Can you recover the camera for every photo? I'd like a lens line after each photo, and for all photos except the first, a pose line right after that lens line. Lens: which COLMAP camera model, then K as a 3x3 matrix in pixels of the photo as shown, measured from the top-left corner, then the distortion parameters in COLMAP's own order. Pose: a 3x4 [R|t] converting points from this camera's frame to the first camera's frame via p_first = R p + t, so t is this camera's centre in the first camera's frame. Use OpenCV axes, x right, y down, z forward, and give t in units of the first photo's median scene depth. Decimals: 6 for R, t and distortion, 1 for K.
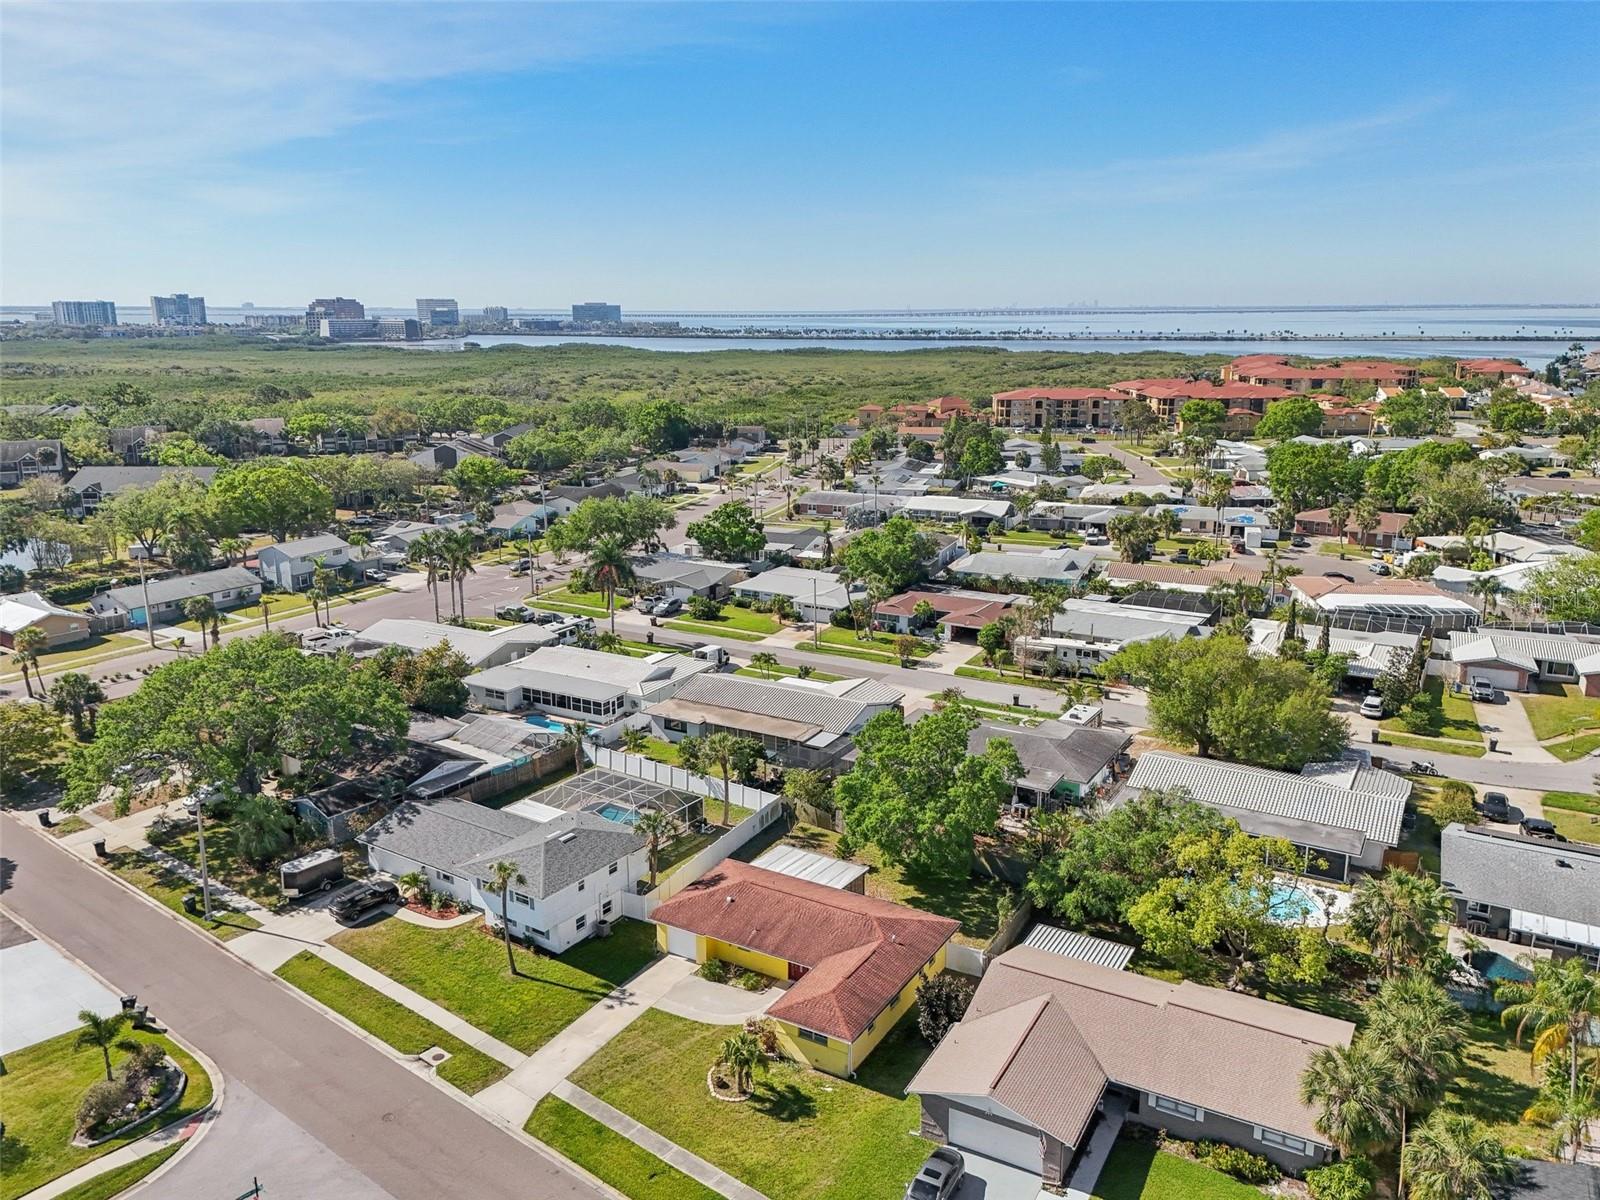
lens RADIAL K [[1196.5, 0, 800.0], [0, 1196.5, 600.0], [0, 0, 1]] dist [0.081532, -0.076821]
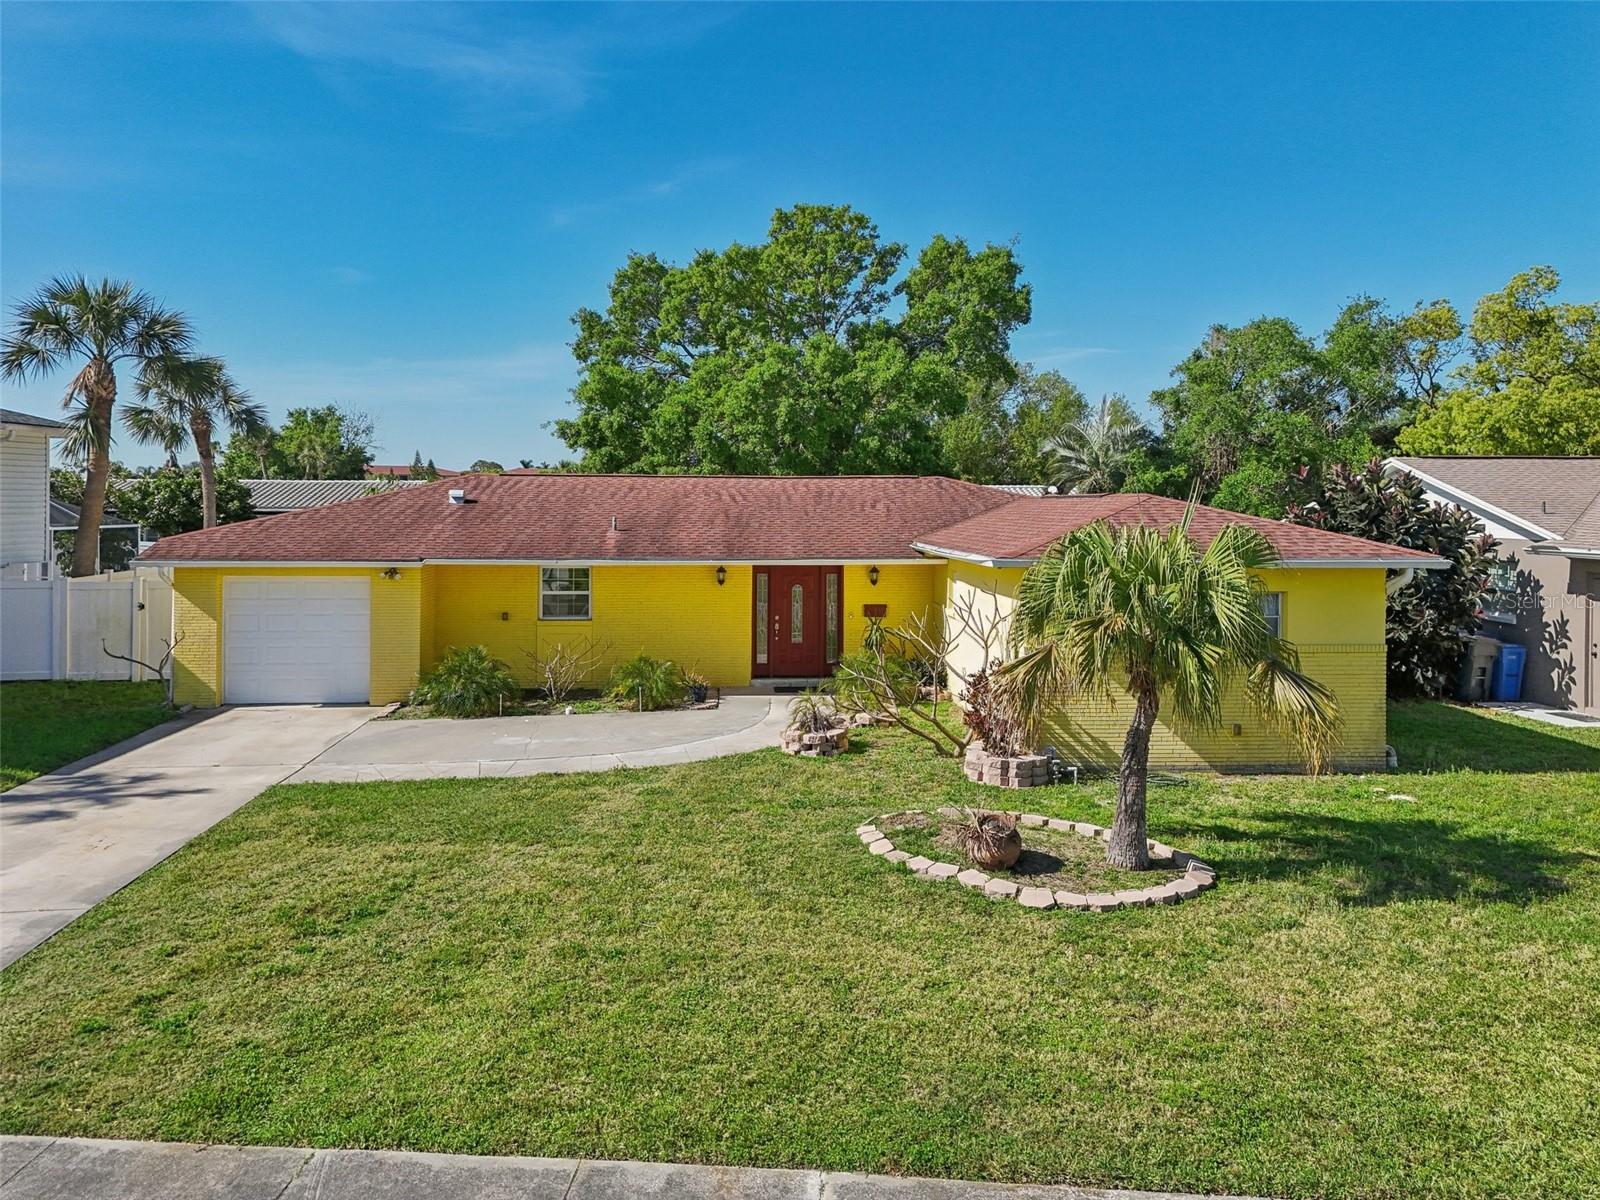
lens RADIAL K [[1229.3, 0, 807.9], [0, 1229.3, 515.1], [0, 0, 1]] dist [0.042845, -0.005862]
pose [[0.829772, -0.002538, 0.558096, -0.091439], [0.123207, 0.976151, -0.178743, 0.188367], [-0.544333, 0.217078, 0.810296, 0.428170]]
